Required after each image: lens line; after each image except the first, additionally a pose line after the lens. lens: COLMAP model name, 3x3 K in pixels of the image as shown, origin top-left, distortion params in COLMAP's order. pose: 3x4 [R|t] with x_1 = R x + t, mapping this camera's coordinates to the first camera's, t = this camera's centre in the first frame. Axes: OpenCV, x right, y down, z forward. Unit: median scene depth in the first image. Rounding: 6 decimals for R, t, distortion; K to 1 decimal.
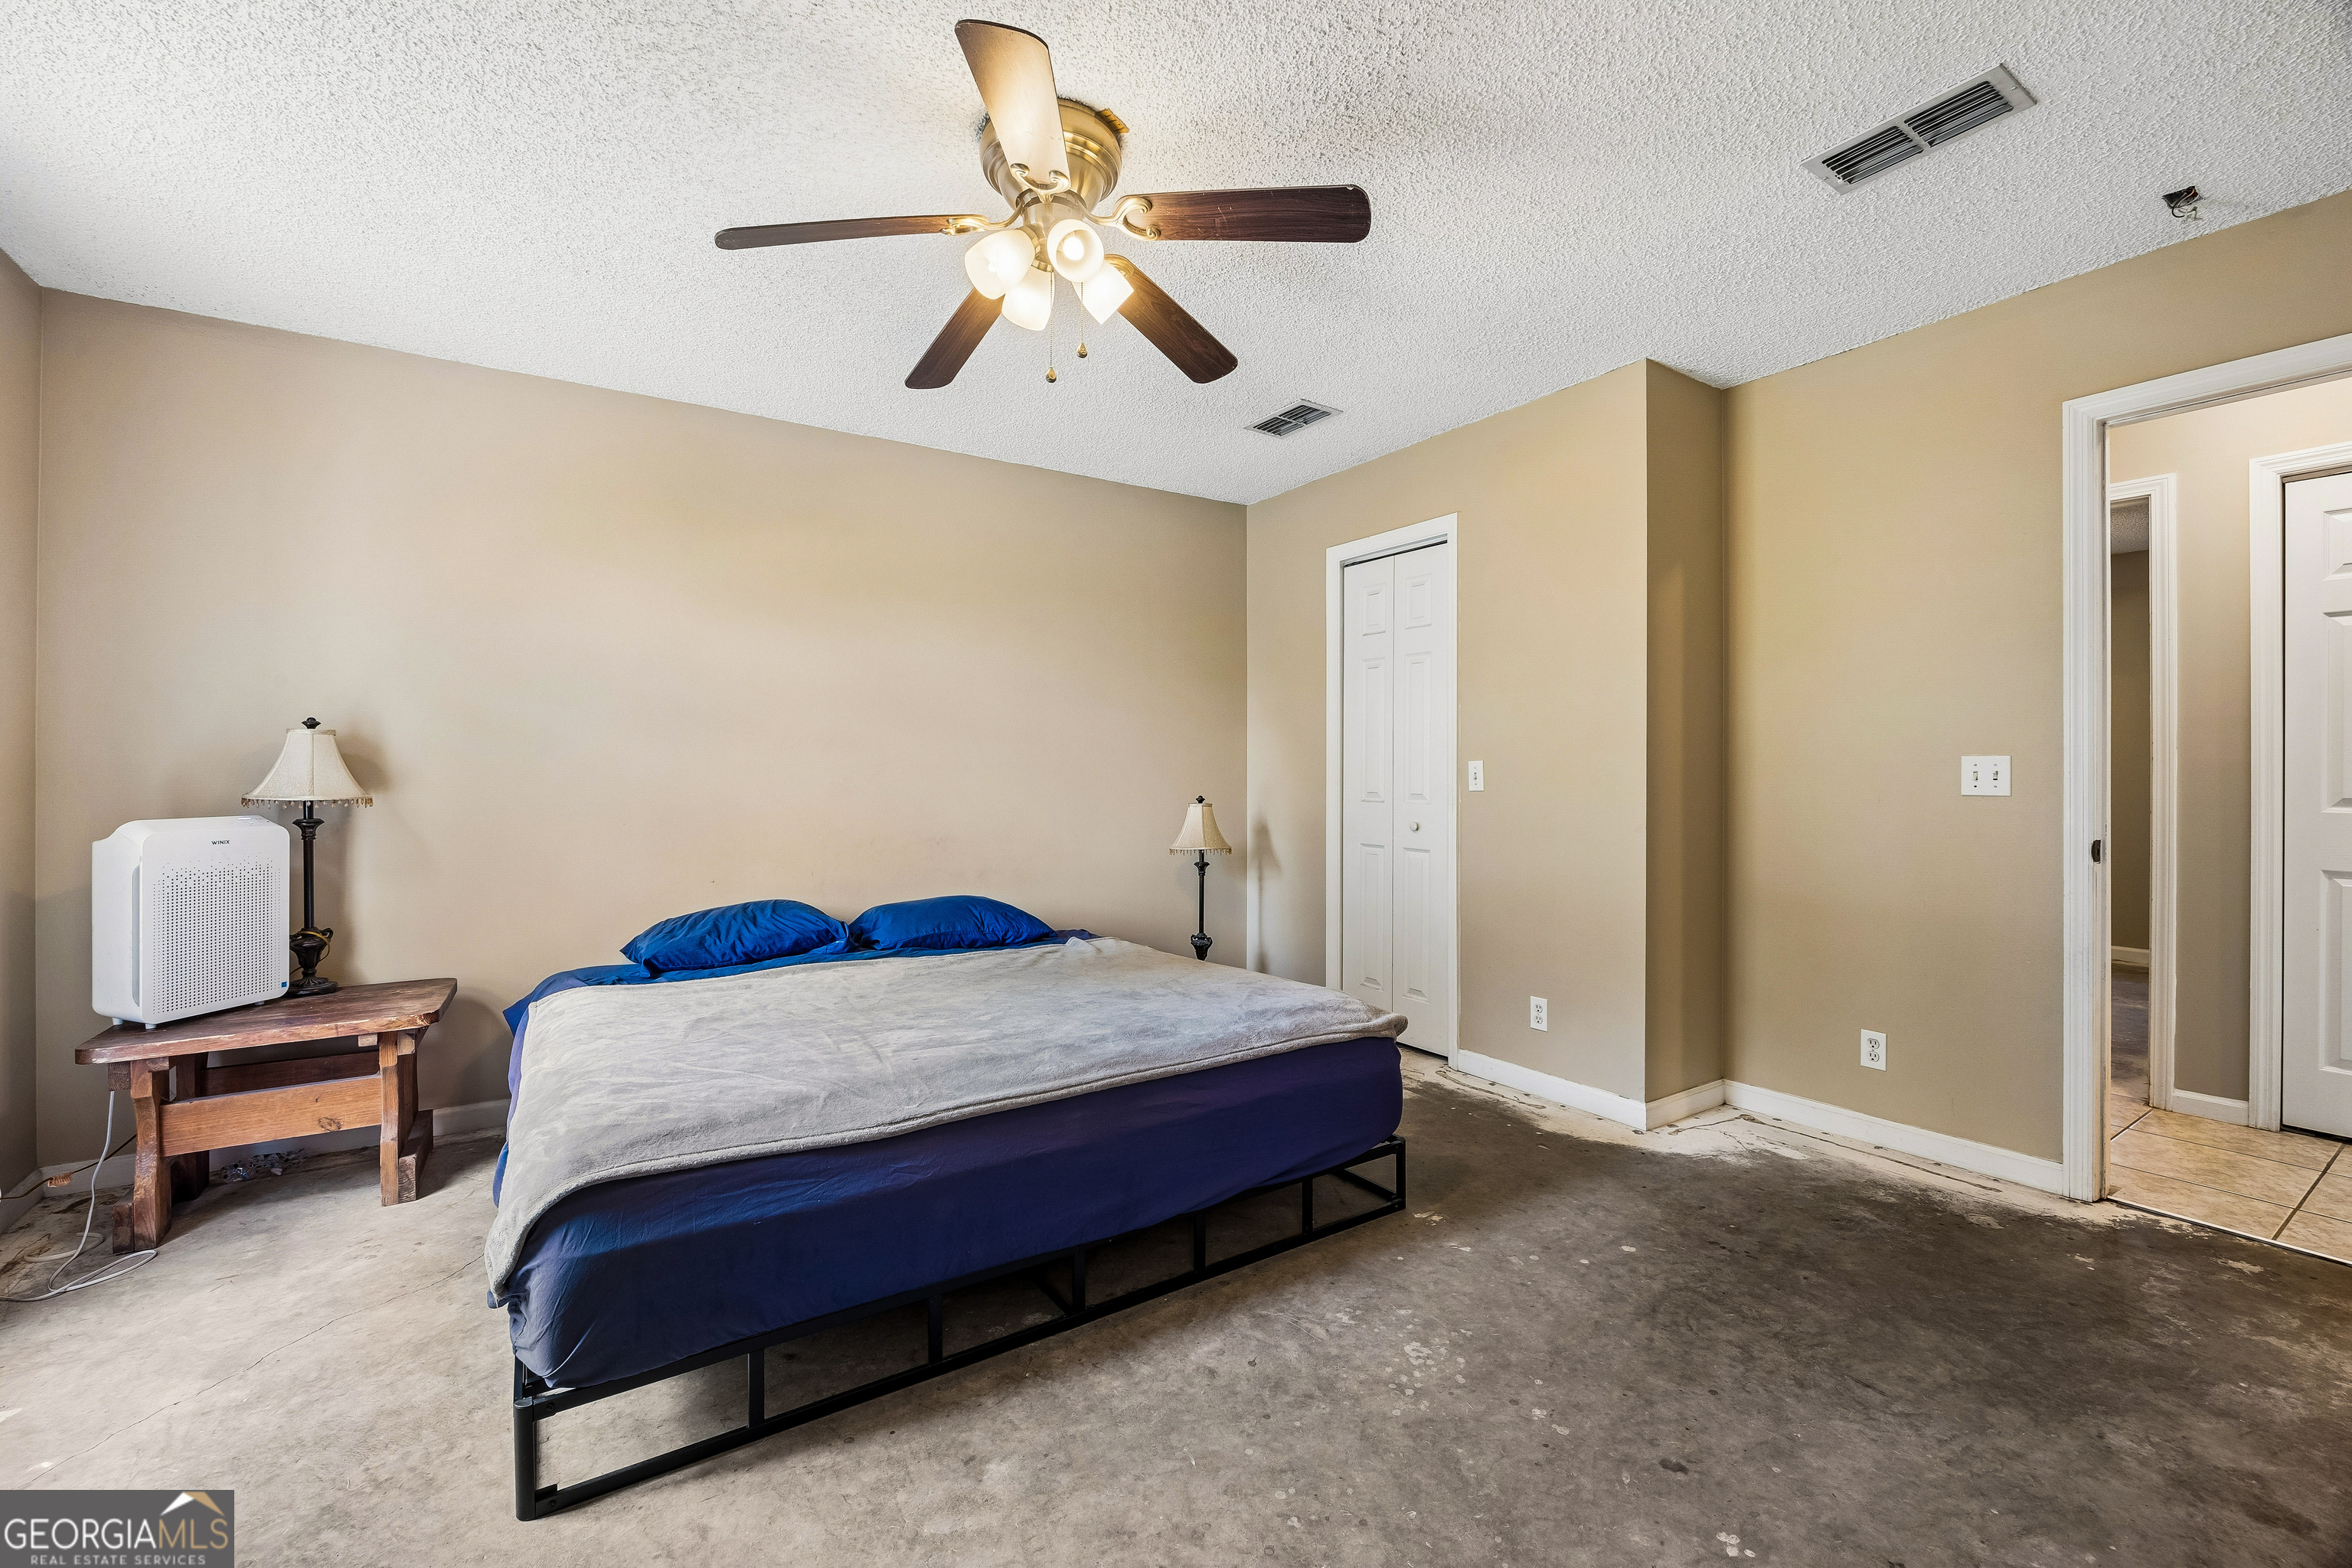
lens RADIAL K [[975.5, 0, 1169.5], [0, 975.5, 767.4], [0, 0, 1]] dist [-0.015163, 0.000663]
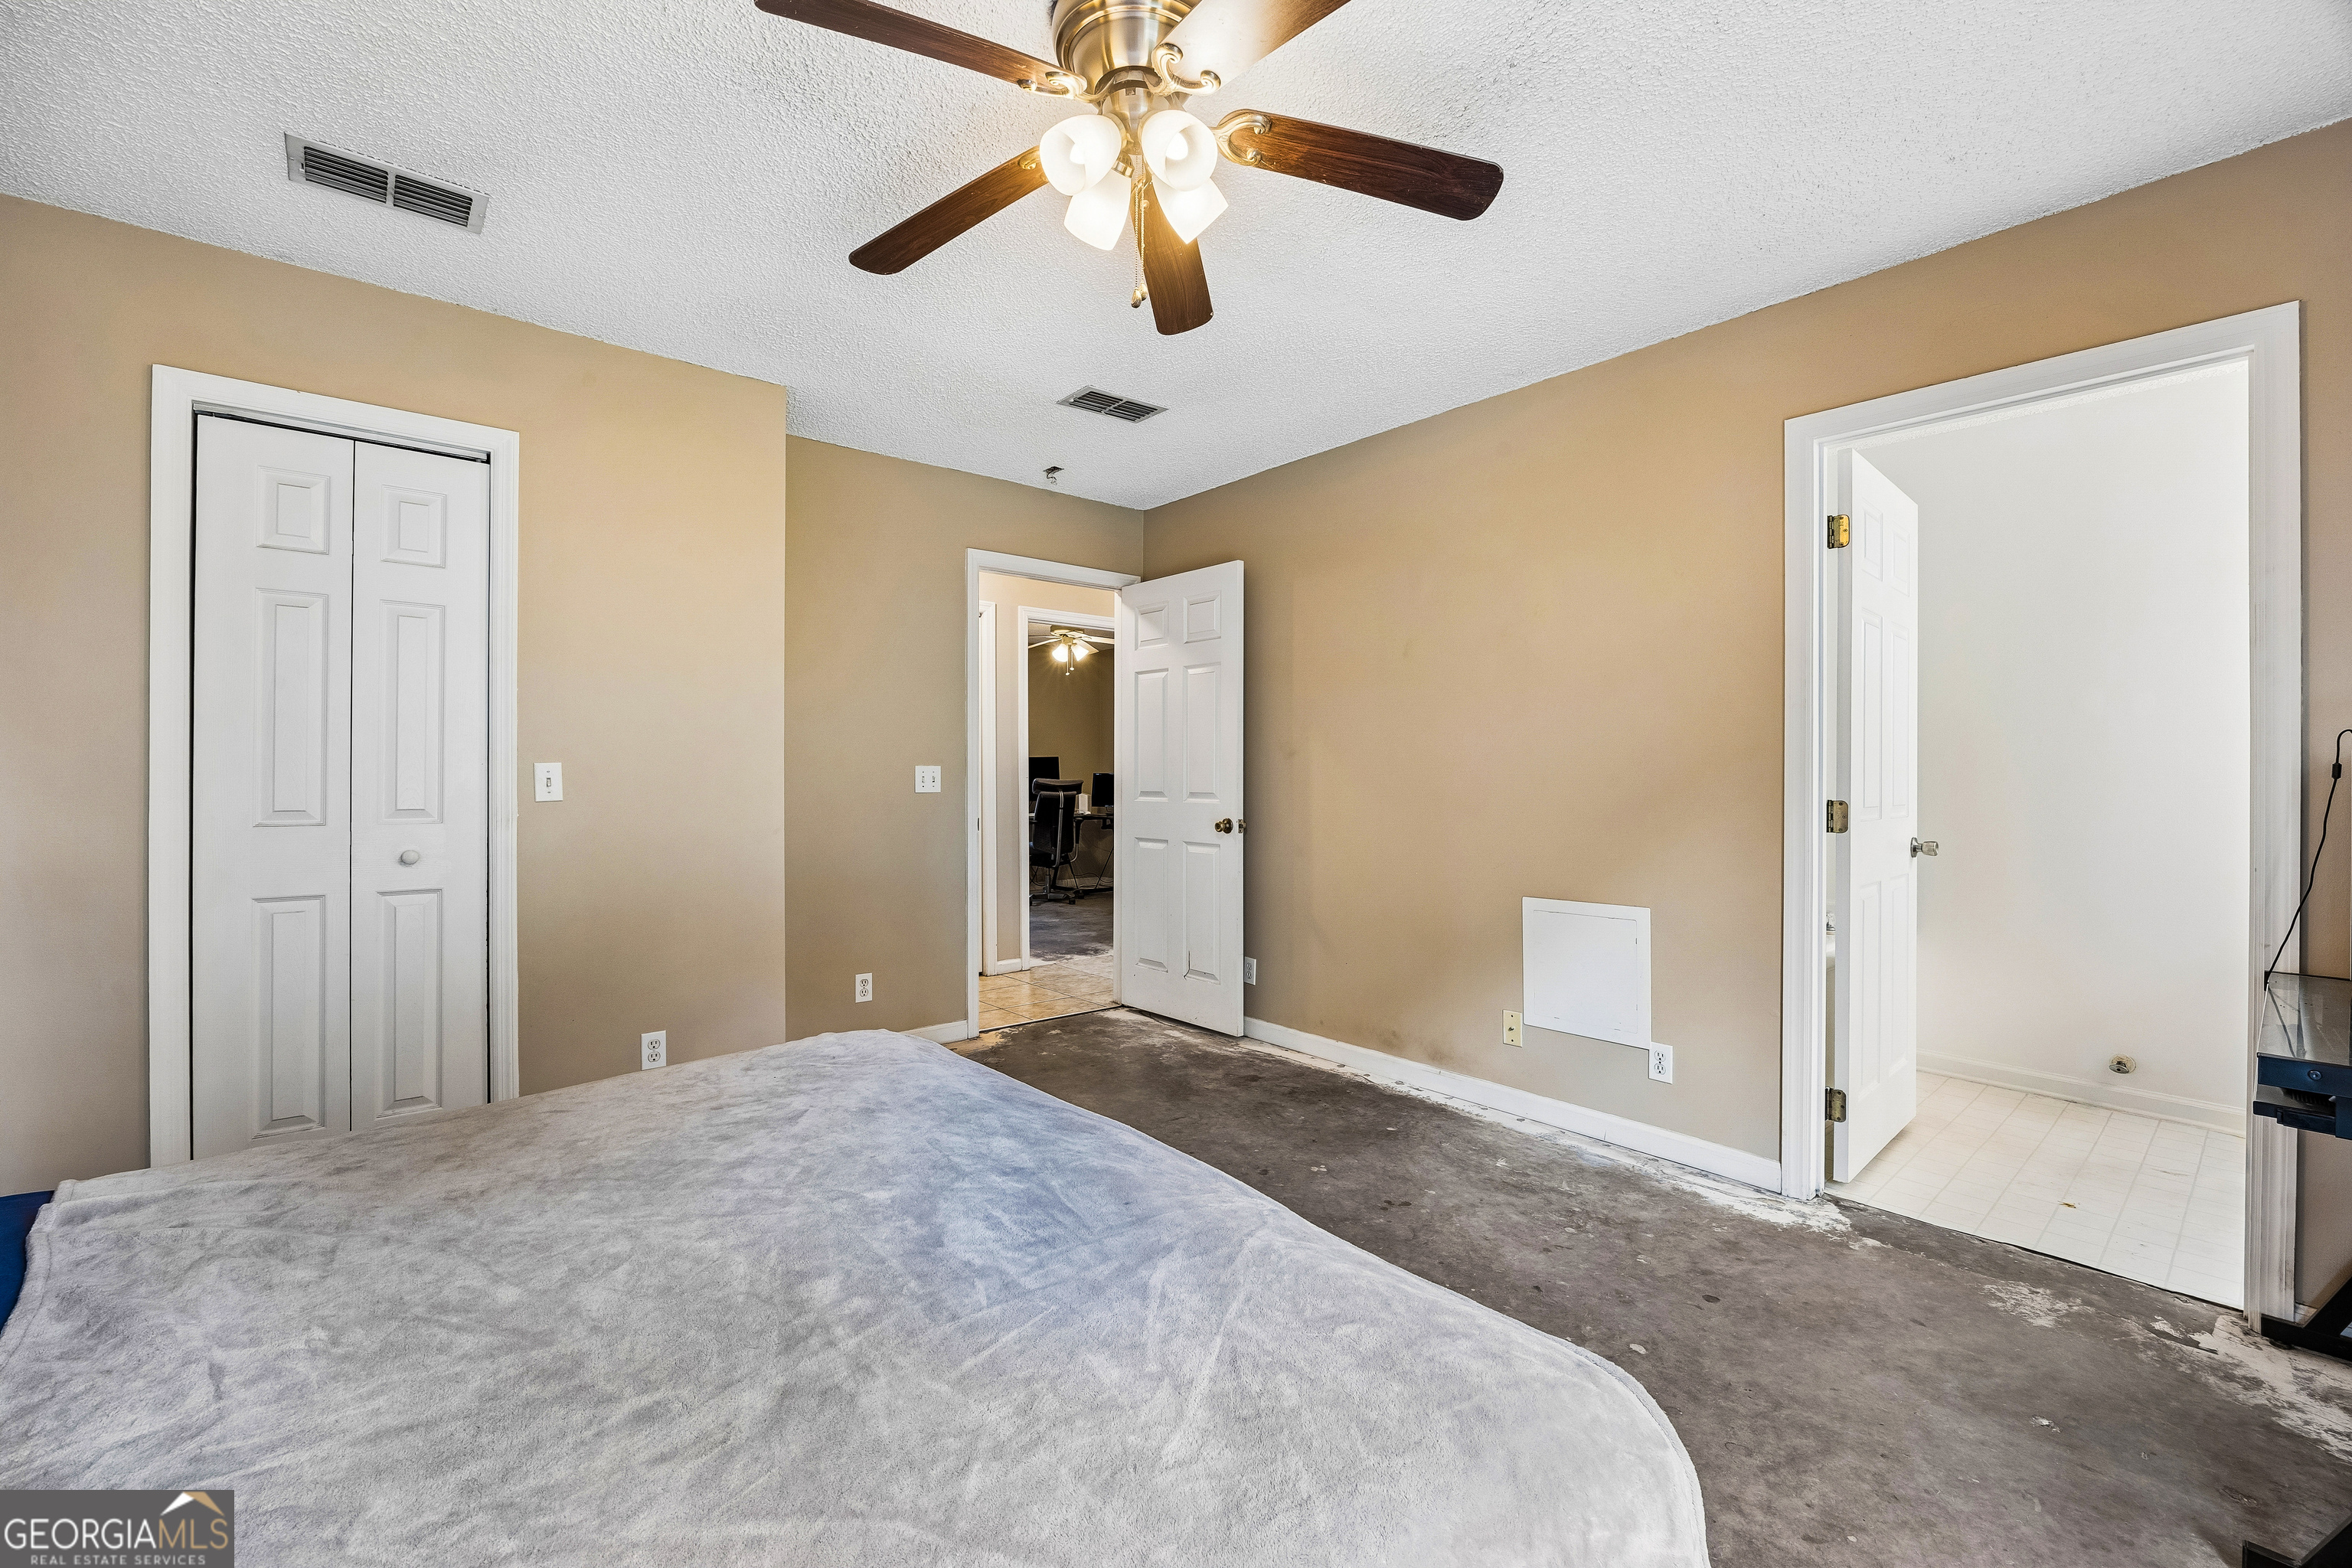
lens RADIAL K [[975.5, 0, 1193.5], [0, 975.5, 775.5], [0, 0, 1]] dist [-0.015163, 0.000663]
pose [[-0.131797, 0.003396, 0.991271, -0.694866], [-0.002335, 0.999990, -0.003736, 0.007087], [-0.991274, -0.002807, -0.131787, 0.781530]]
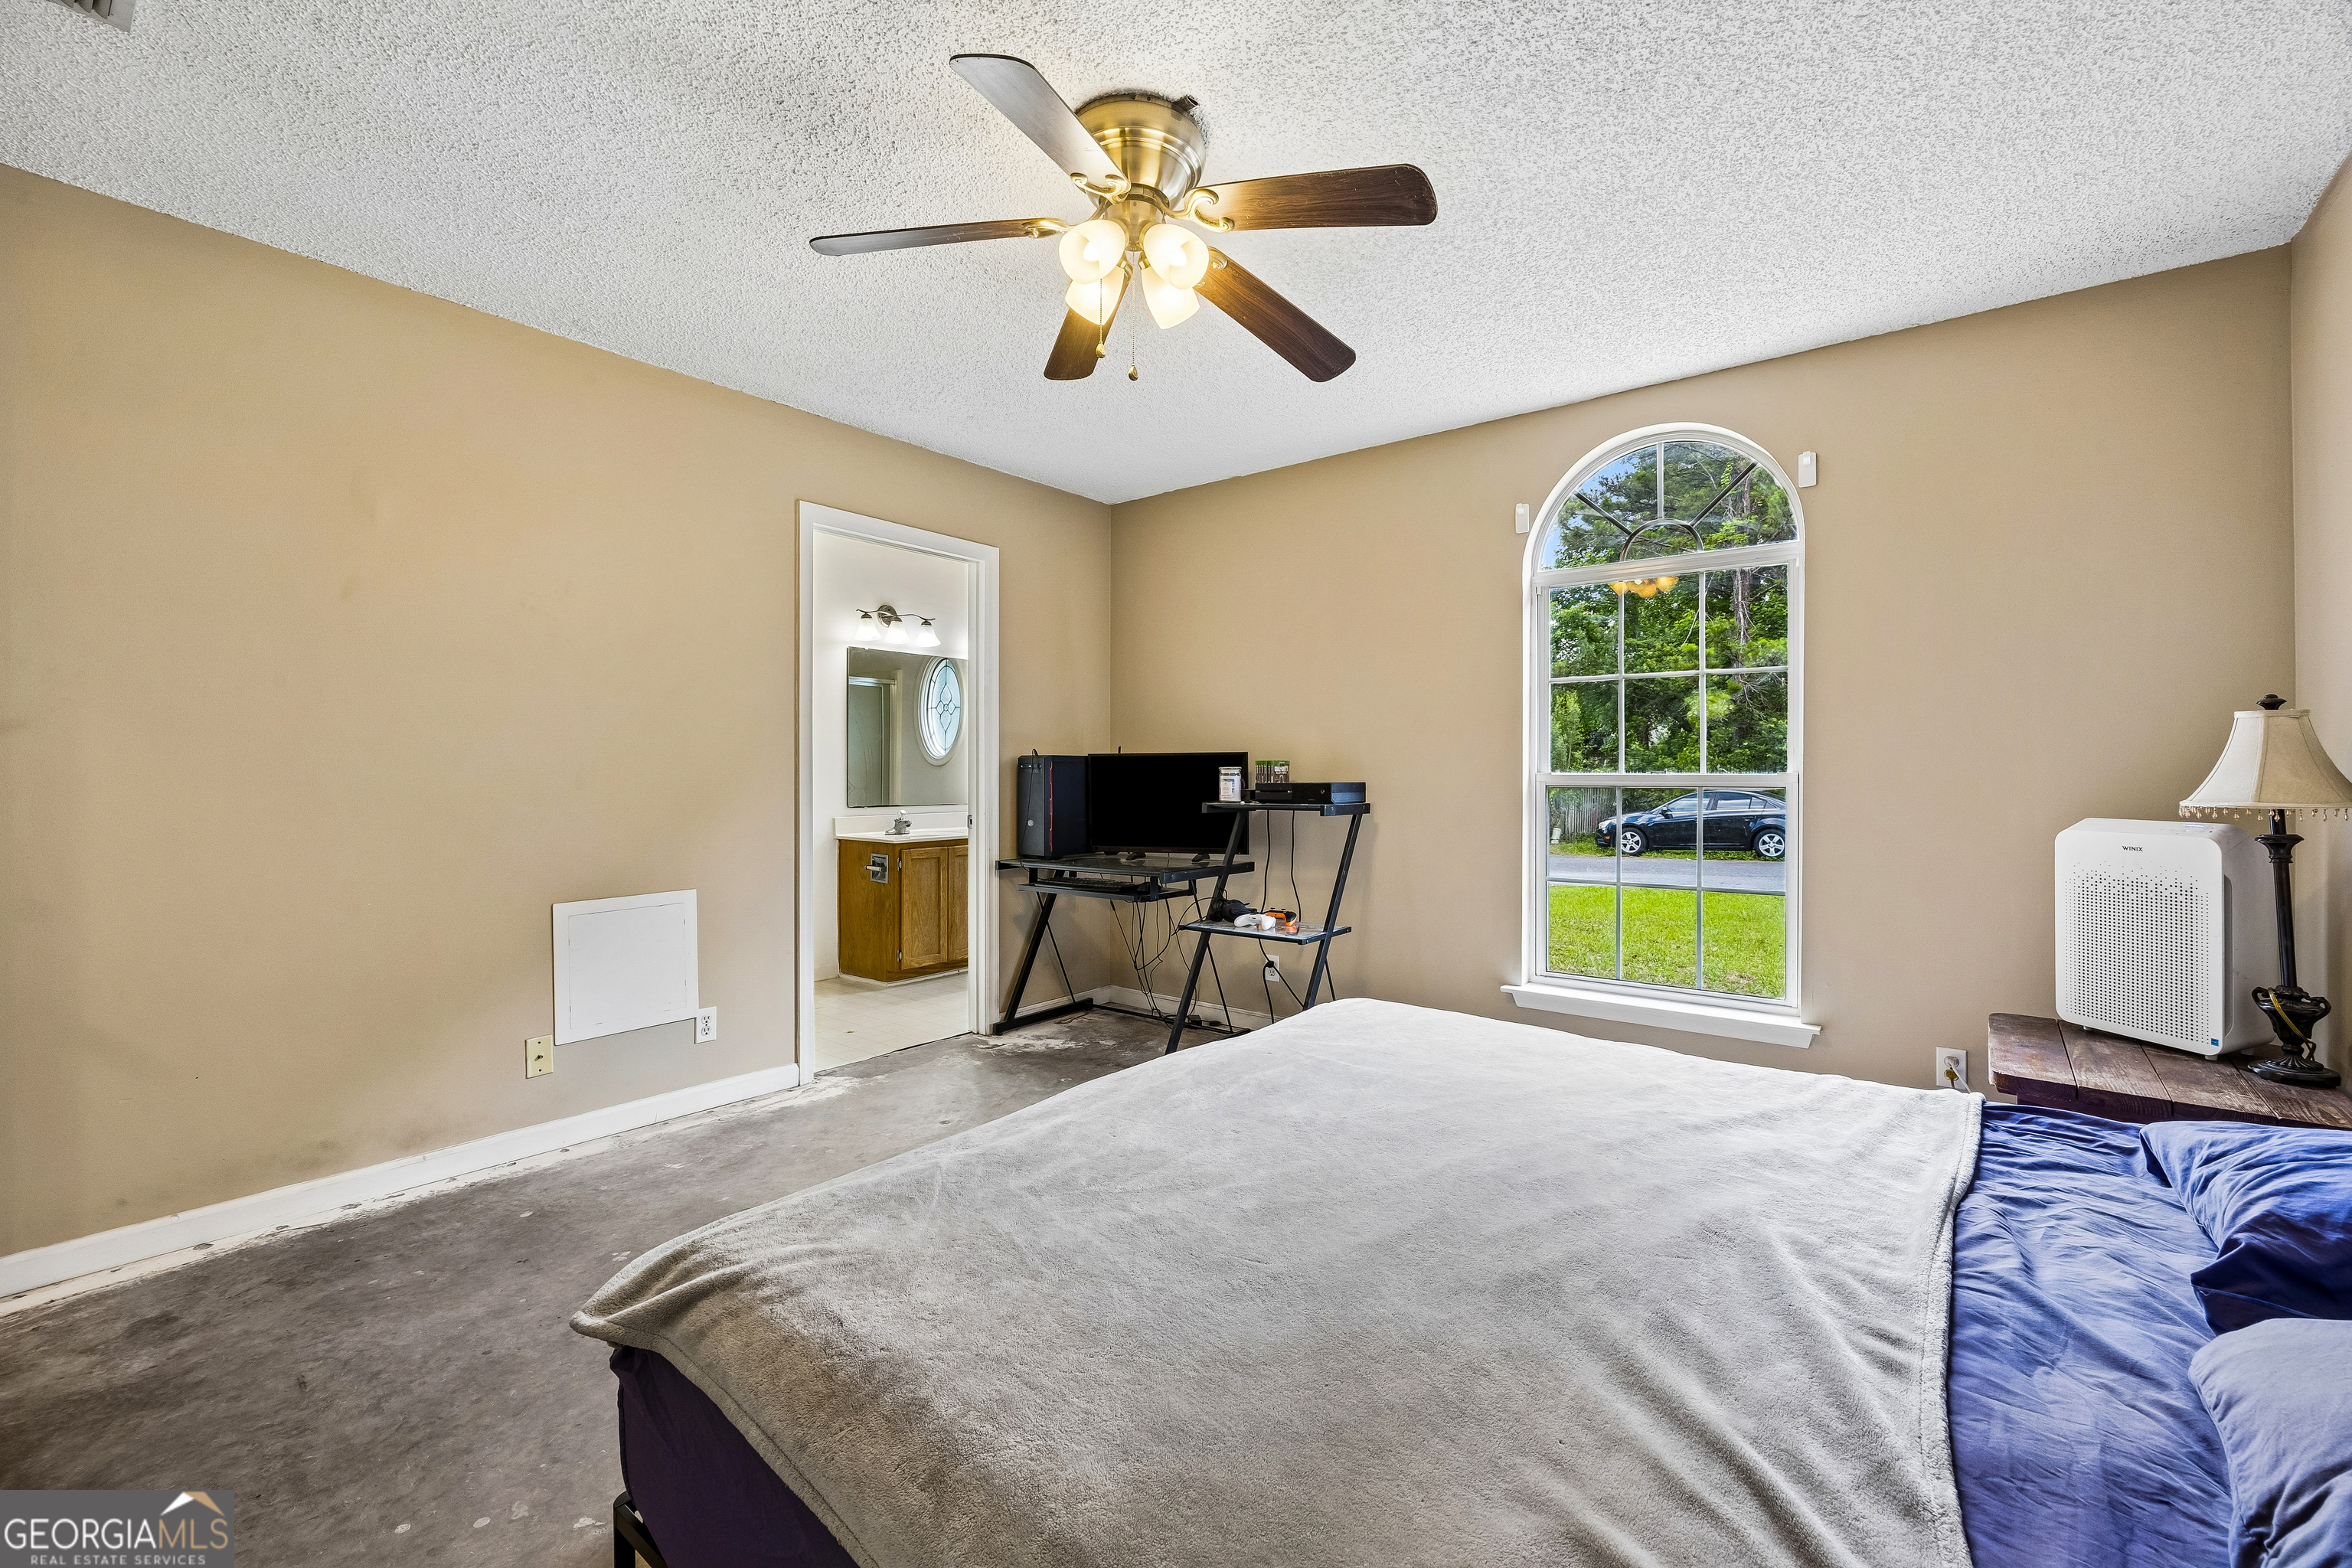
lens RADIAL K [[975.5, 0, 1179.5], [0, 975.5, 777.8], [0, 0, 1]] dist [-0.015163, 0.000663]
pose [[-0.950103, 0.005775, -0.311882, 0.105613], [0.002580, 0.999940, 0.010656, 0.001685], [0.311925, 0.009320, -0.950061, 1.440311]]
